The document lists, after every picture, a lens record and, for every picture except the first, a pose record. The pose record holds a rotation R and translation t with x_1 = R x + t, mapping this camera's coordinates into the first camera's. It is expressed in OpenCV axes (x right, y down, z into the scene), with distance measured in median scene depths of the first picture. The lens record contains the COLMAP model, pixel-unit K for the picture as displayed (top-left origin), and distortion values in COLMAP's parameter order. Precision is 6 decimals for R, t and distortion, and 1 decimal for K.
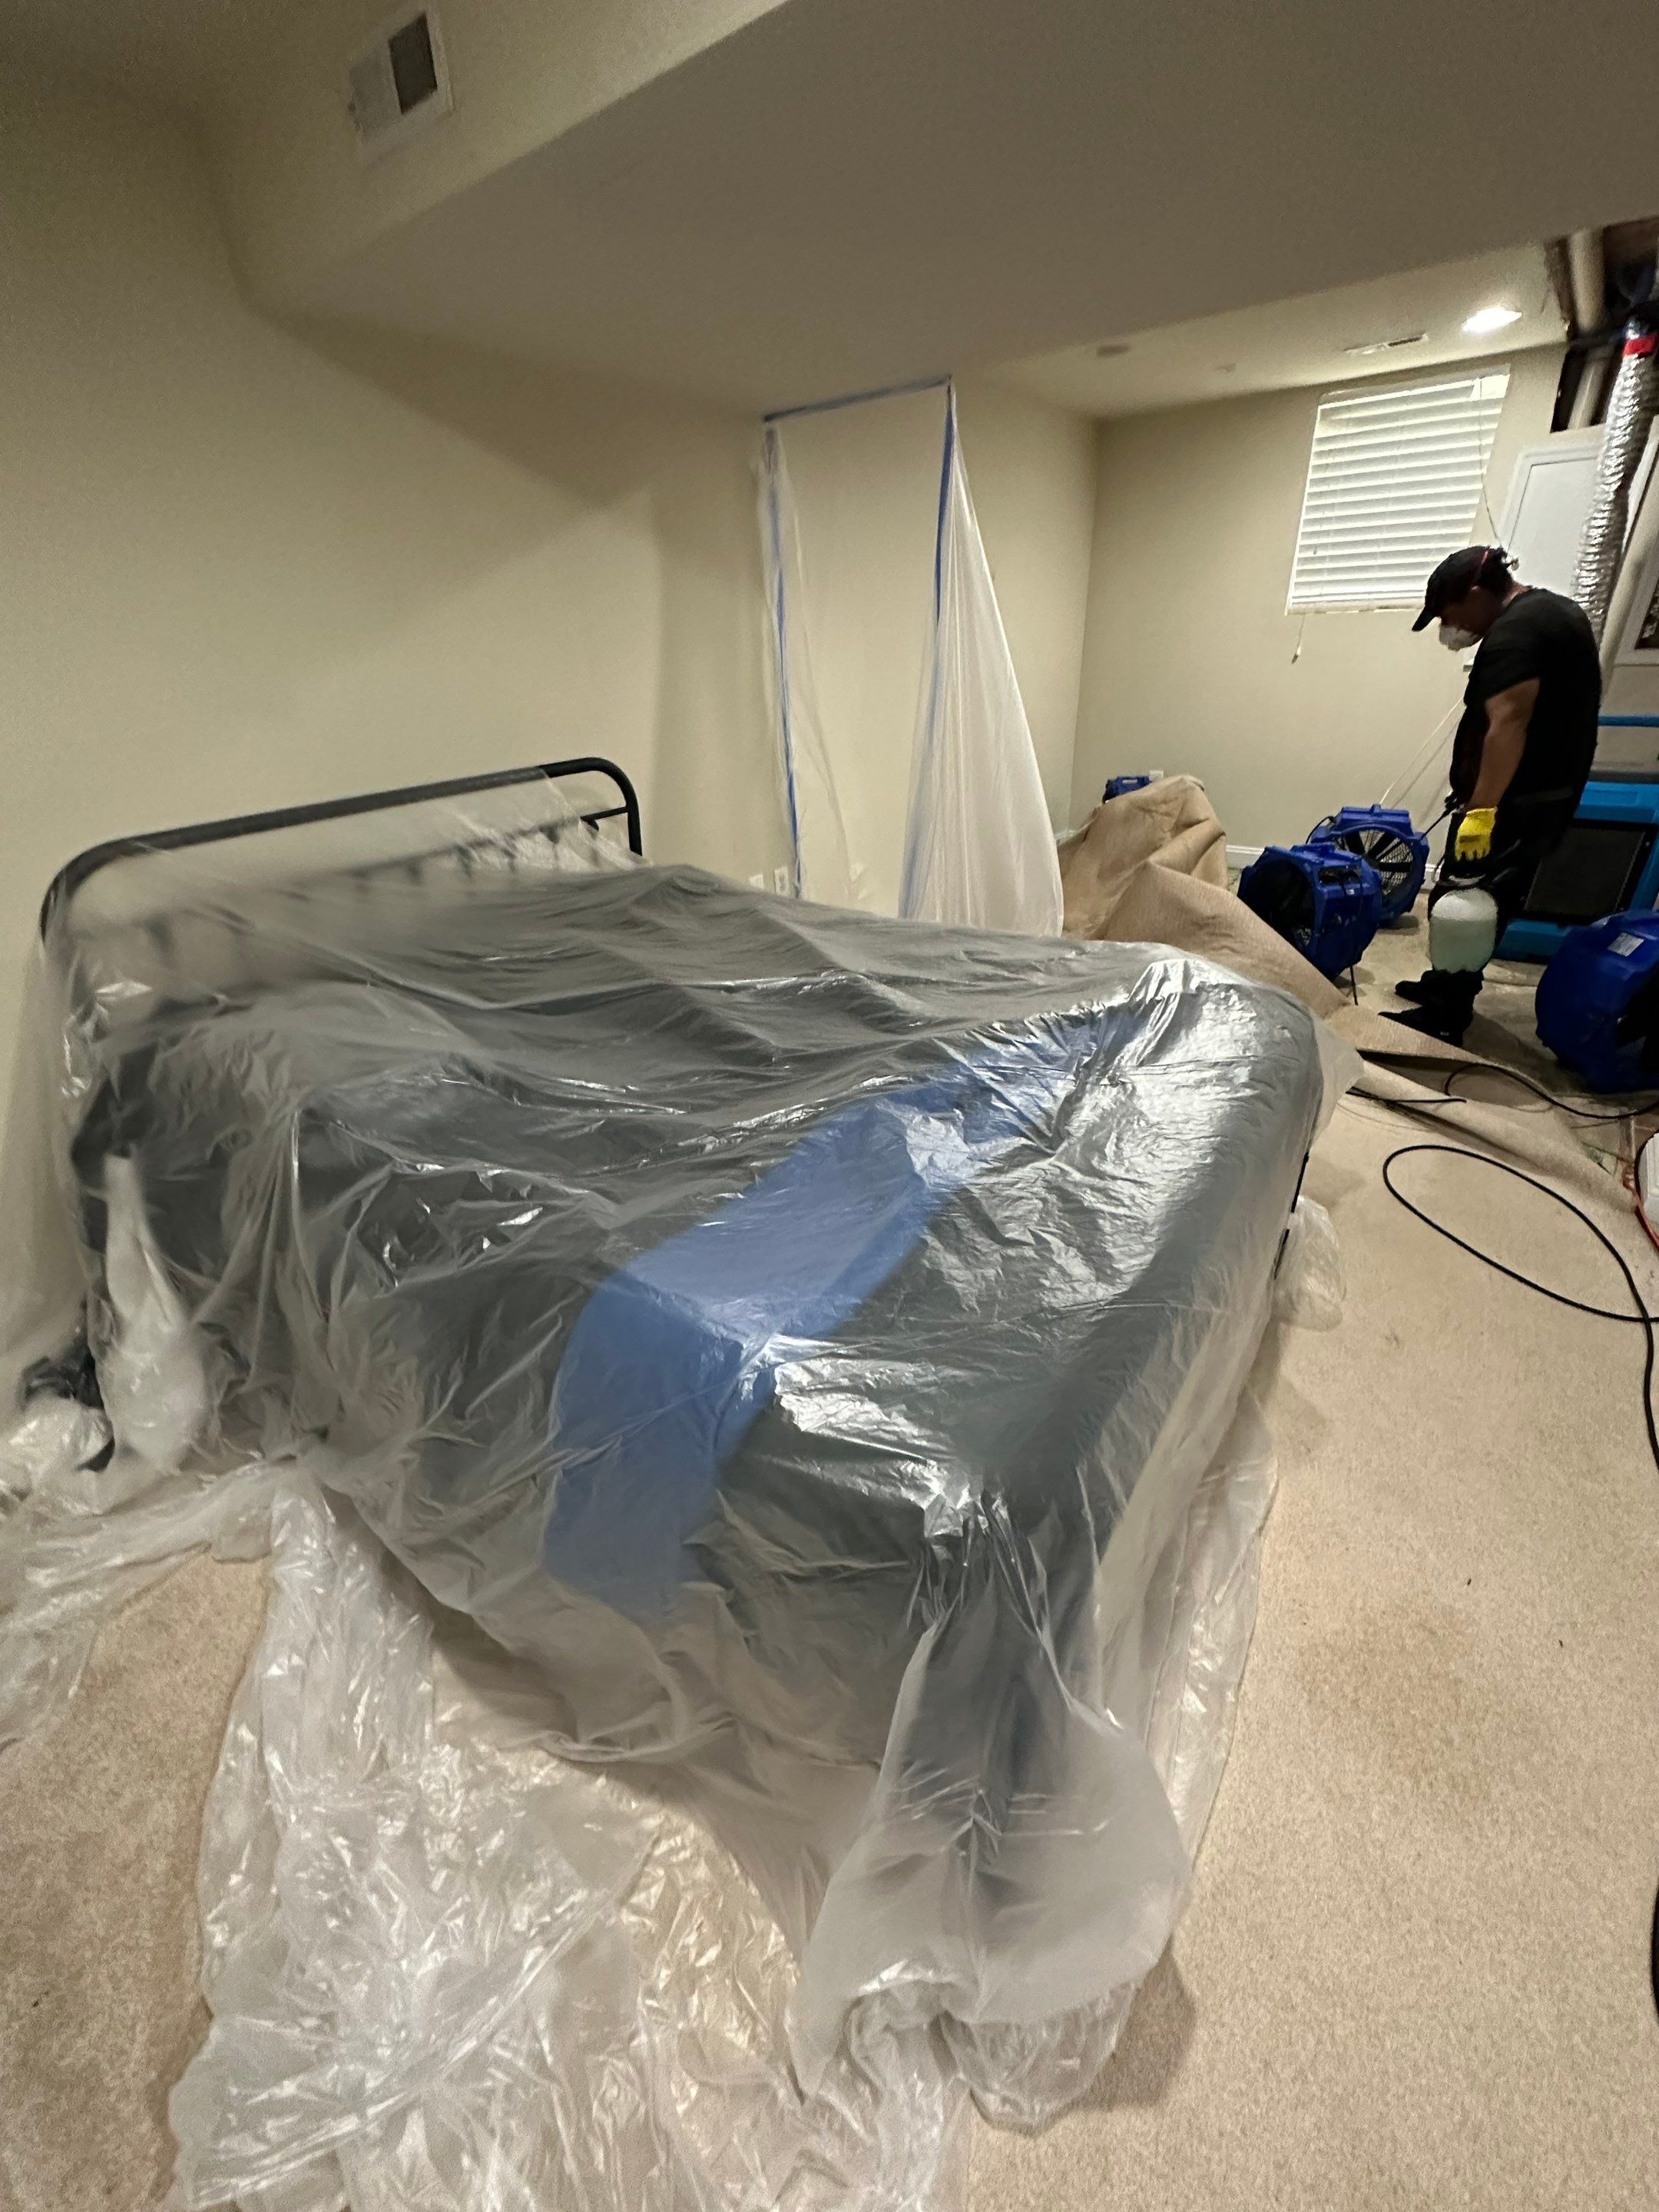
lens RADIAL K [[892.7, 0, 829.5], [0, 892.7, 1106.0], [0, 0, 1]] dist [0.001772, 0.000247]
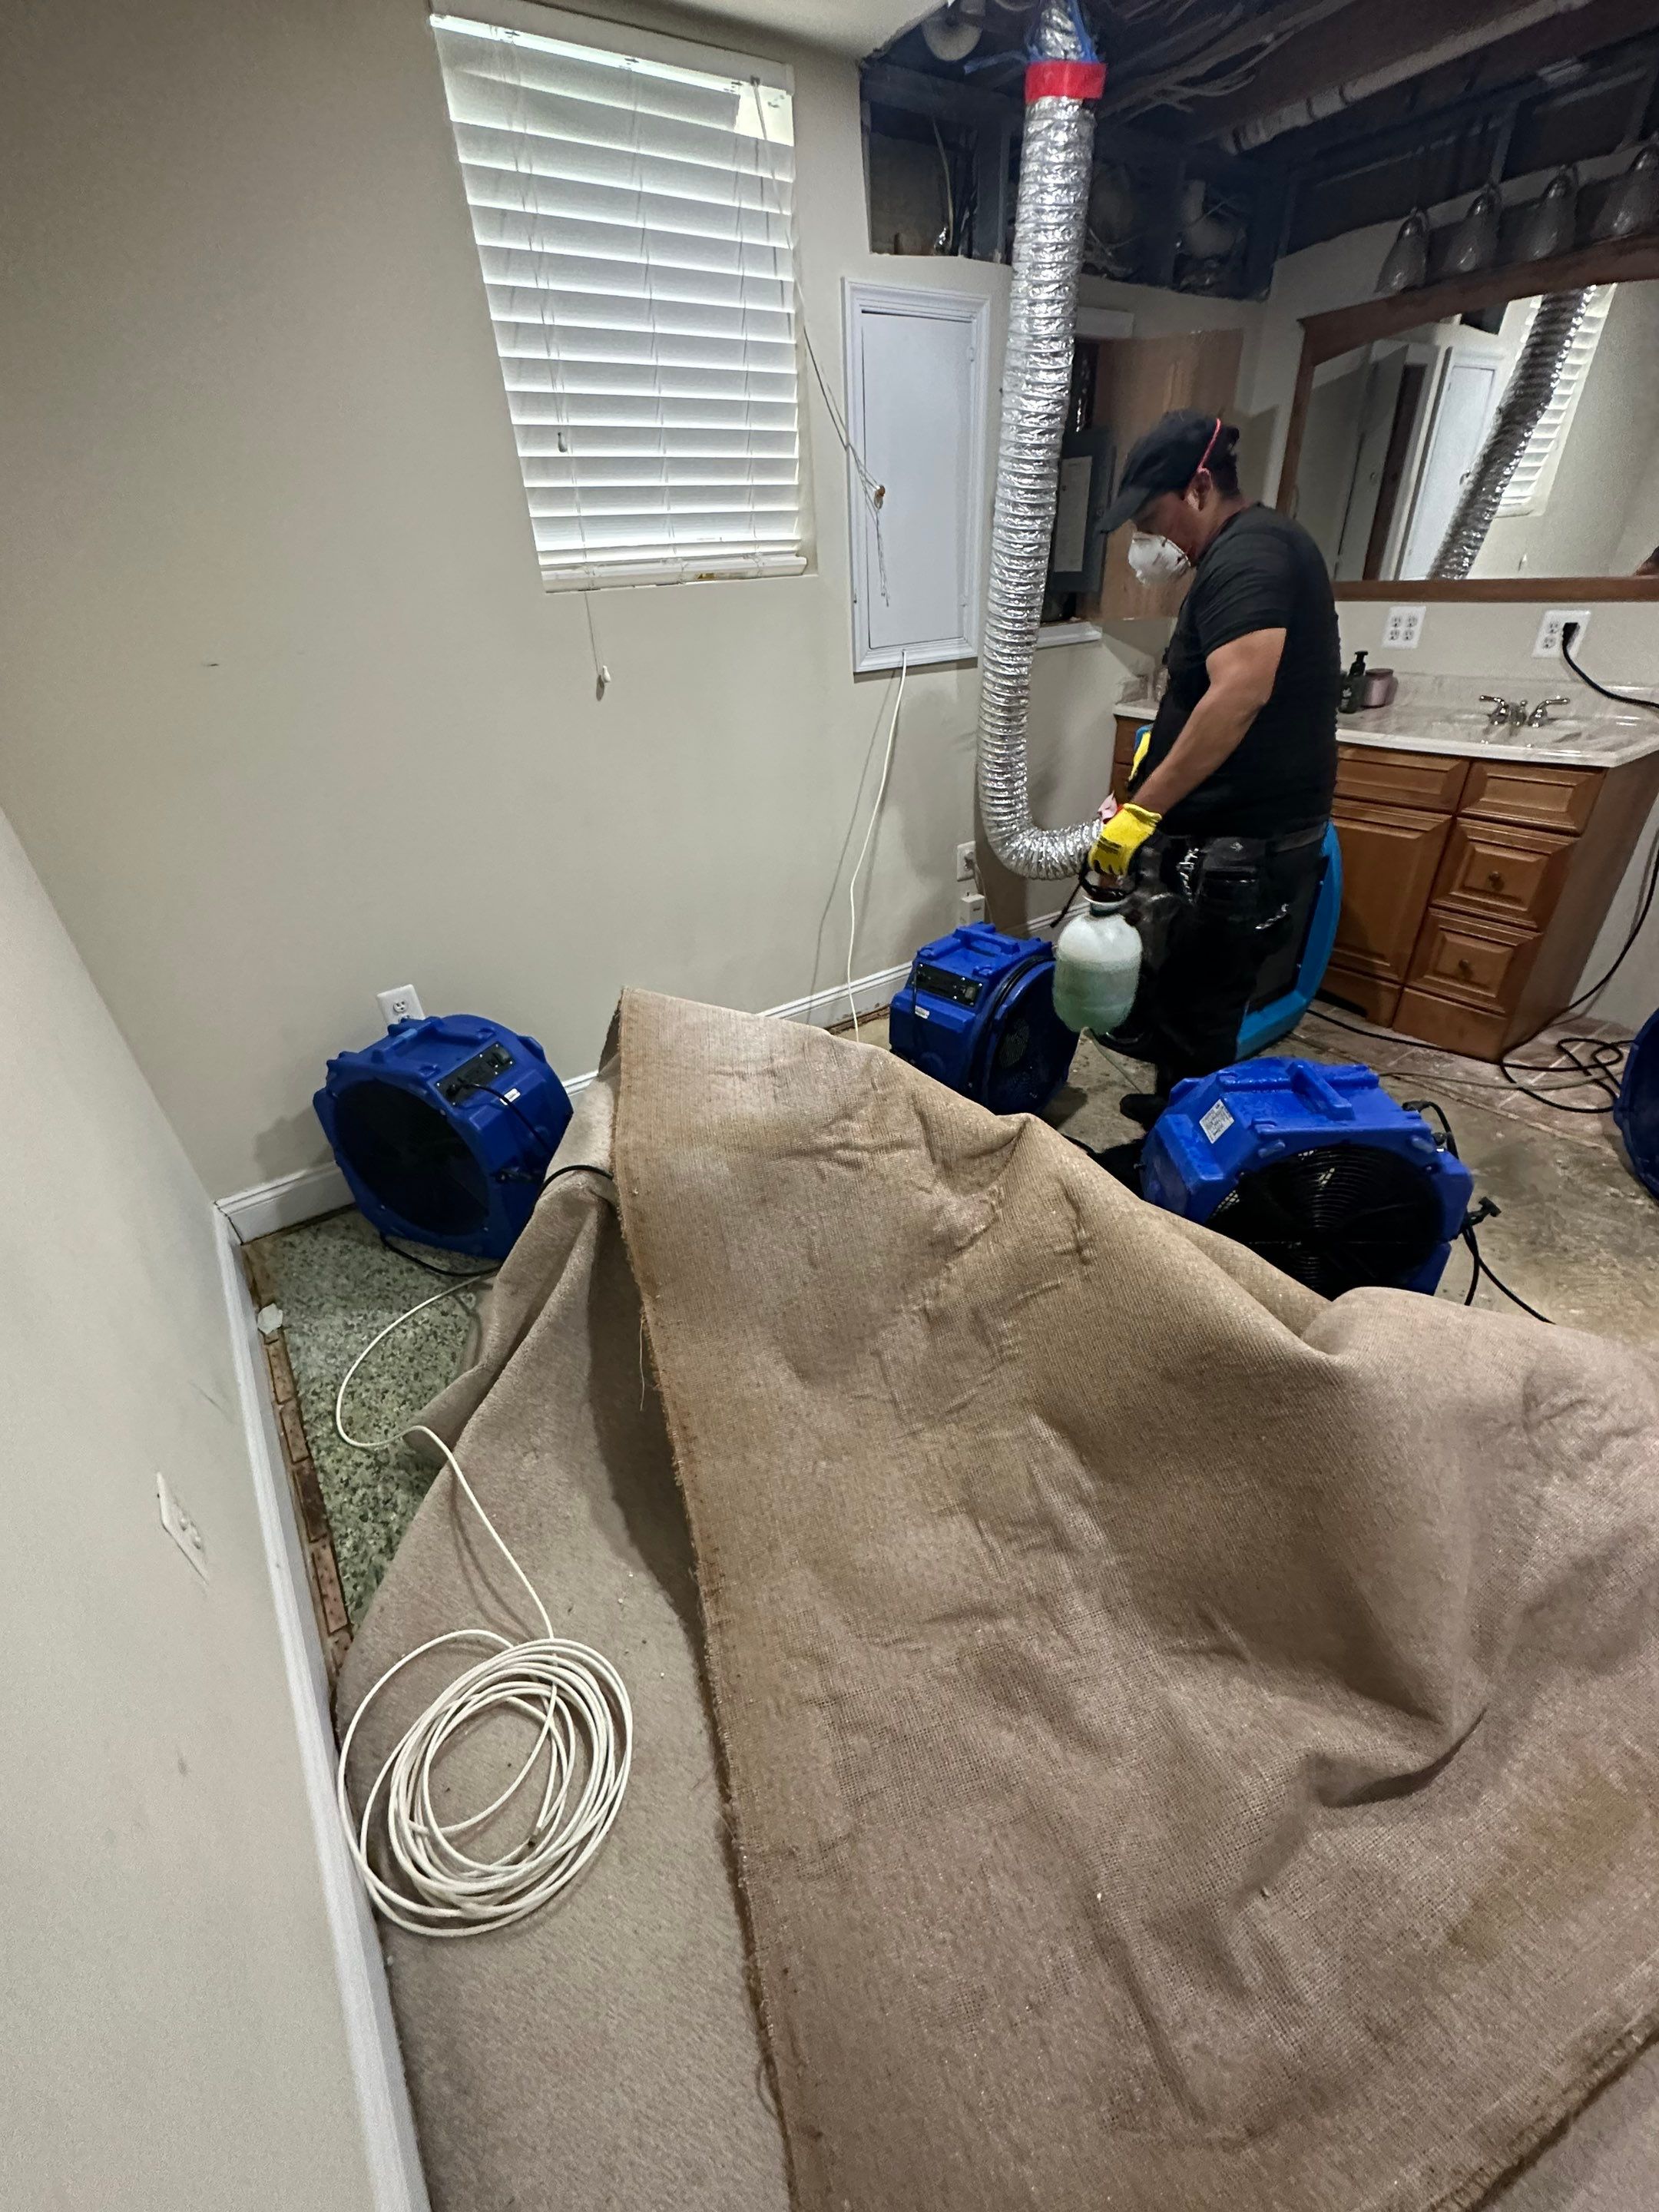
lens RADIAL K [[882.4, 0, 826.6], [0, 882.4, 1101.8], [0, 0, 1]] dist [-0.001436, 0.000645]
pose [[0.303126, -0.481881, 0.822134, 0.106656], [0.487138, 0.819841, 0.300926, -0.540348], [-0.819030, 0.309274, 0.483258, 0.997970]]
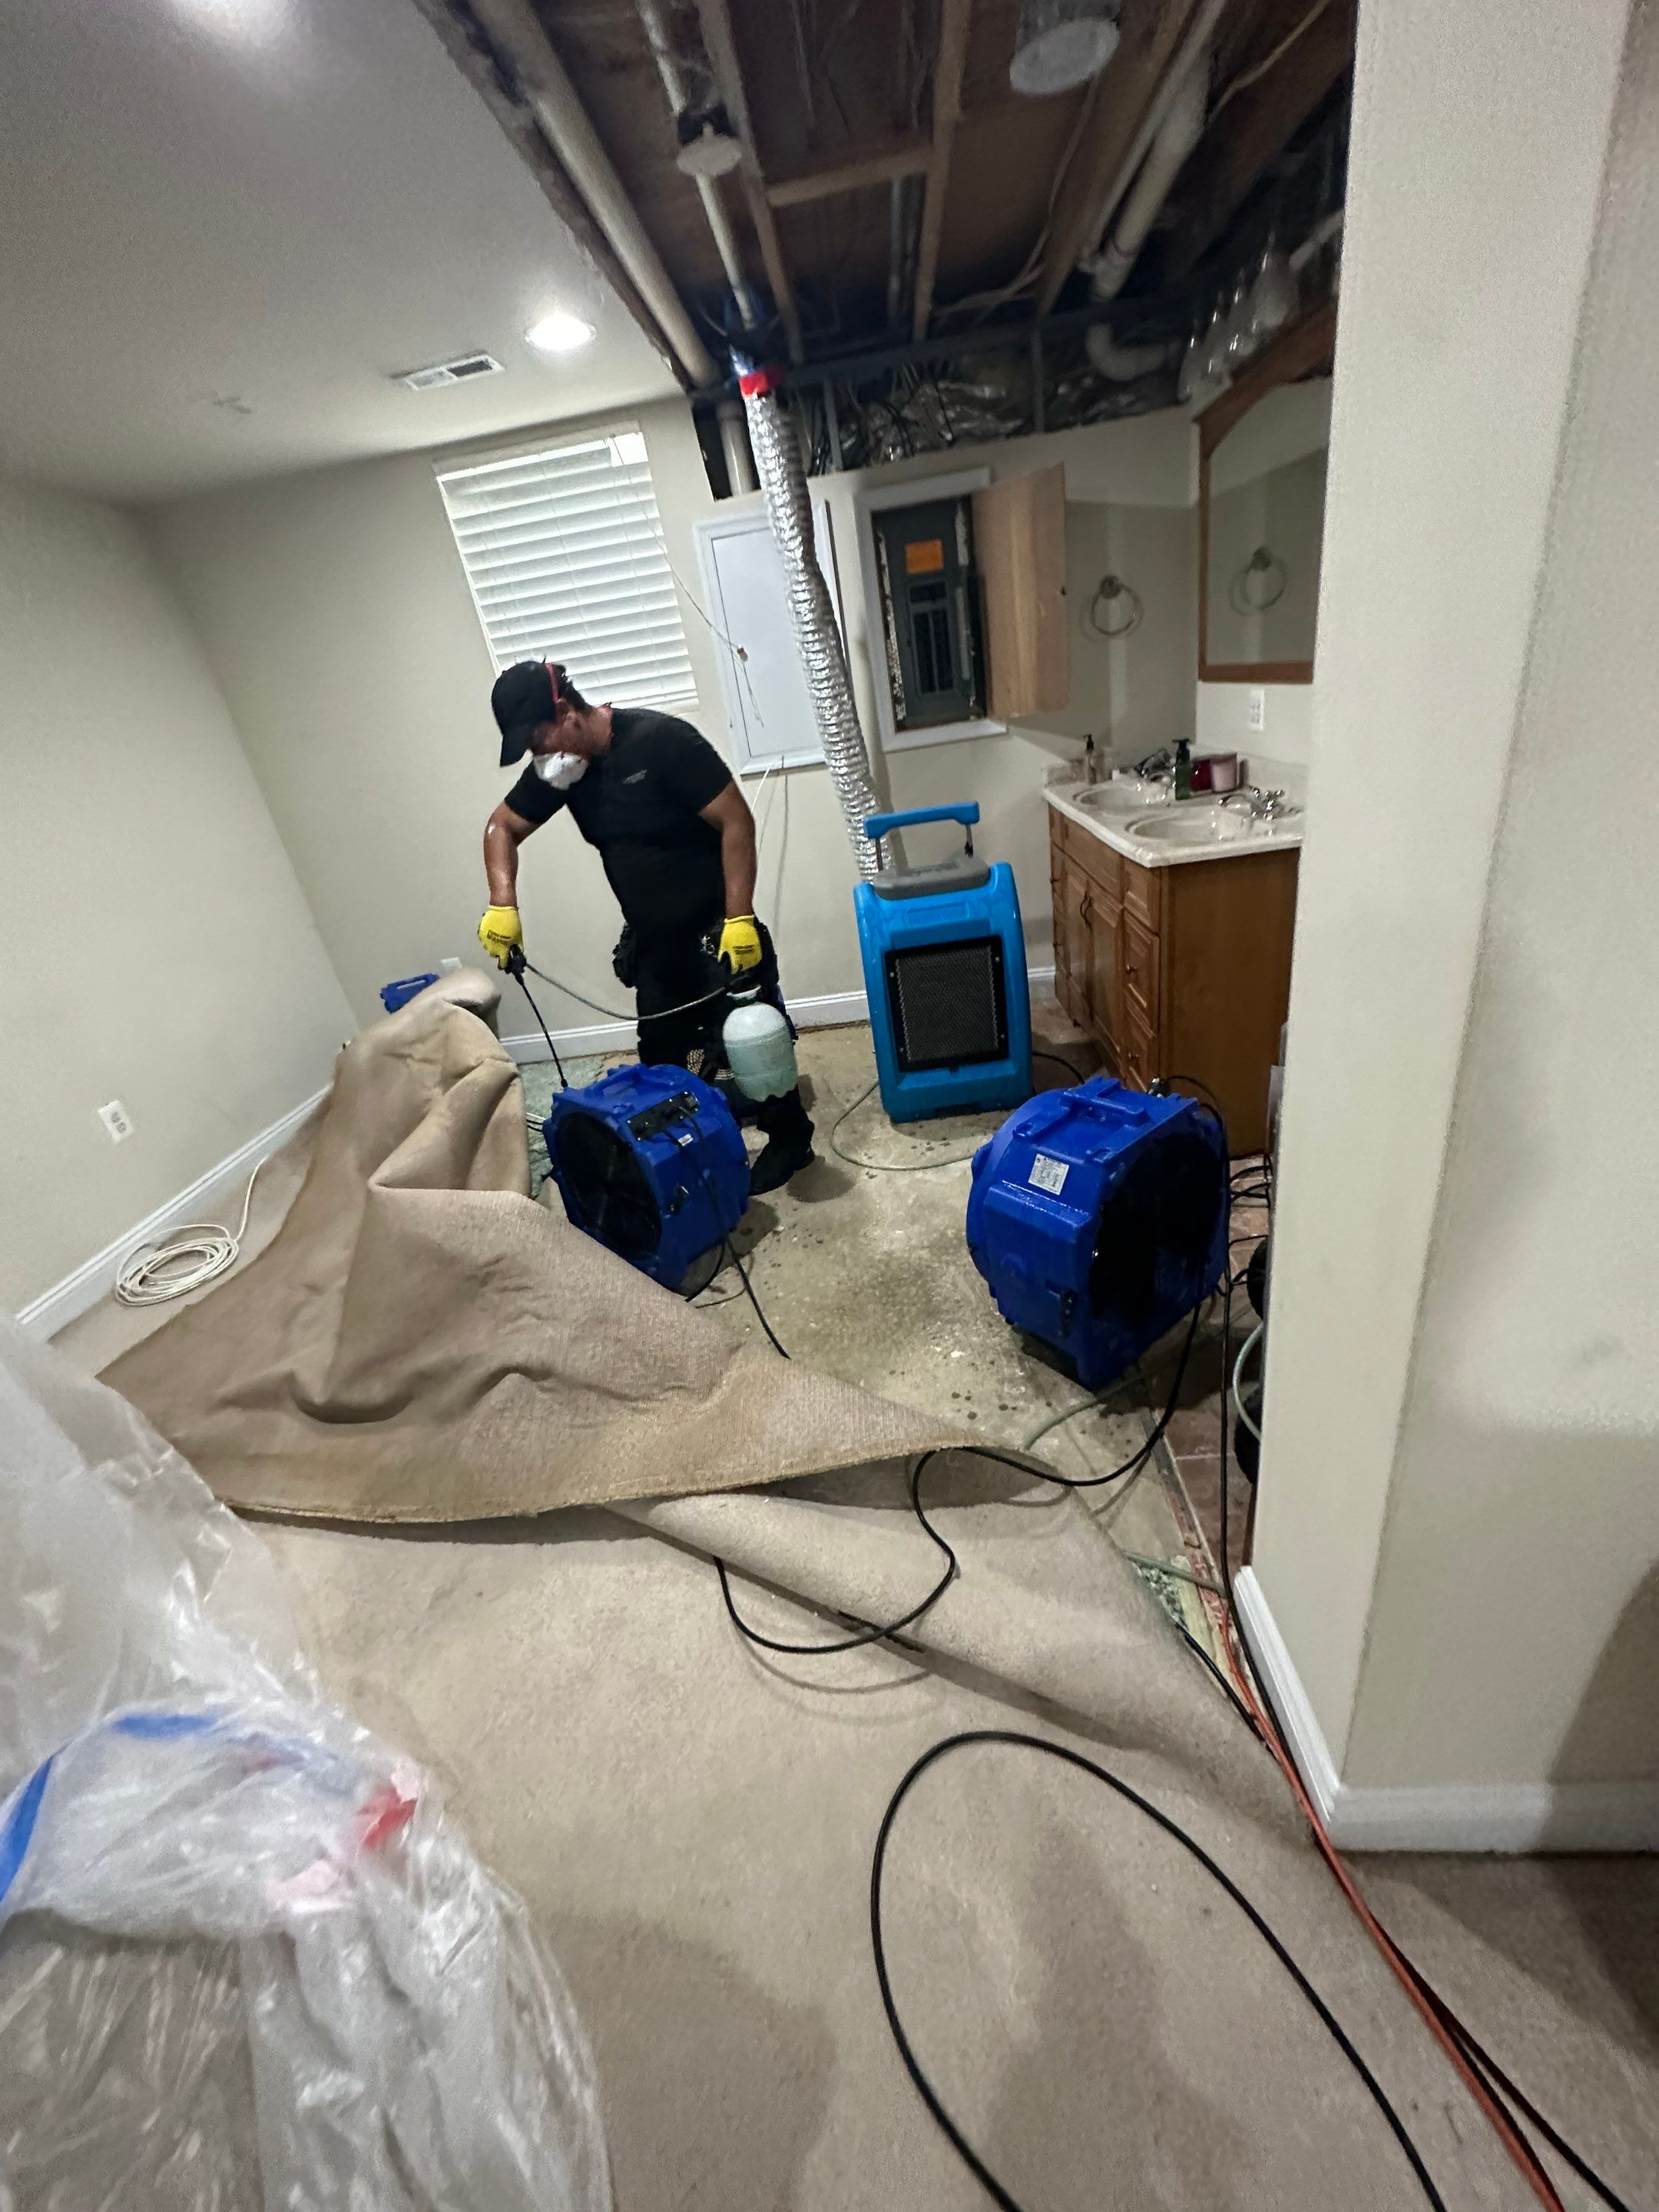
lens RADIAL K [[882.4, 0, 826.6], [0, 882.4, 1101.8], [0, 0, 1]] dist [-0.001436, 0.000645]
pose [[0.819957, -0.320848, 0.474054, 0.363481], [0.372154, 0.928040, -0.015592, -0.213283], [-0.434938, 0.189206, 0.880358, 0.385319]]
